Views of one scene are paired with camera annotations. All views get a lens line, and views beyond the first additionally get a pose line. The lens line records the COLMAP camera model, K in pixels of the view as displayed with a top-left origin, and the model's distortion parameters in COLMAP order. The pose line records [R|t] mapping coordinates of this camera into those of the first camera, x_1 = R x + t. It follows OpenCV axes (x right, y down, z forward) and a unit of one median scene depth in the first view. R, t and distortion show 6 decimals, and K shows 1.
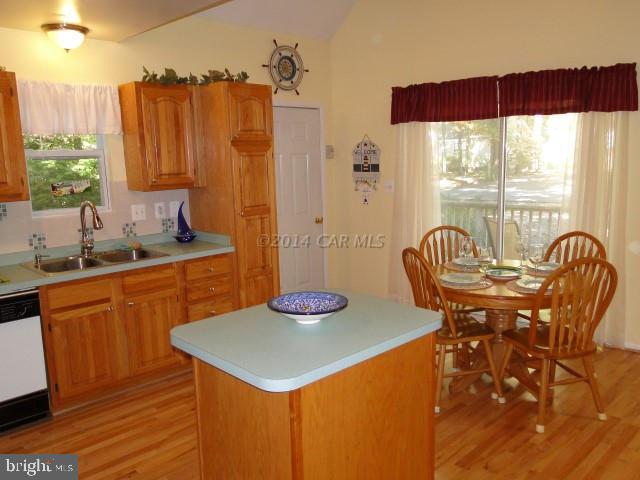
lens RADIAL K [[532.0, 0, 320.8], [0, 532.0, 239.3], [0, 0, 1]] dist [0.002339, -0.001824]
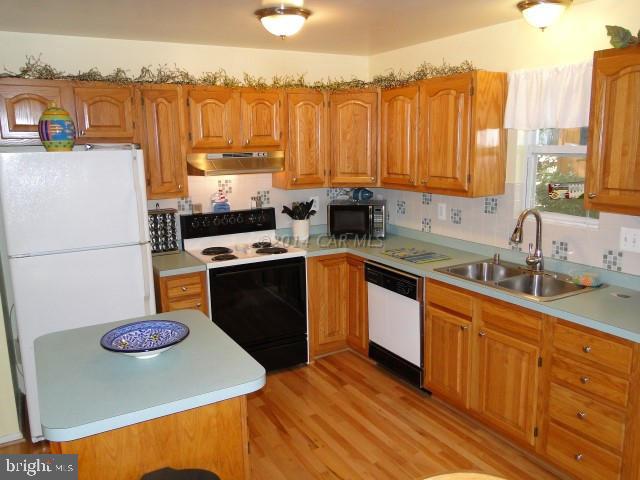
lens RADIAL K [[532.0, 0, 320.8], [0, 532.0, 241.8], [0, 0, 1]] dist [0.002339, -0.001824]
pose [[-0.249083, 0.211111, -0.945193, 0.430177], [-0.130180, 0.959798, 0.248679, -0.177903], [0.959693, 0.184987, -0.211587, 0.821003]]
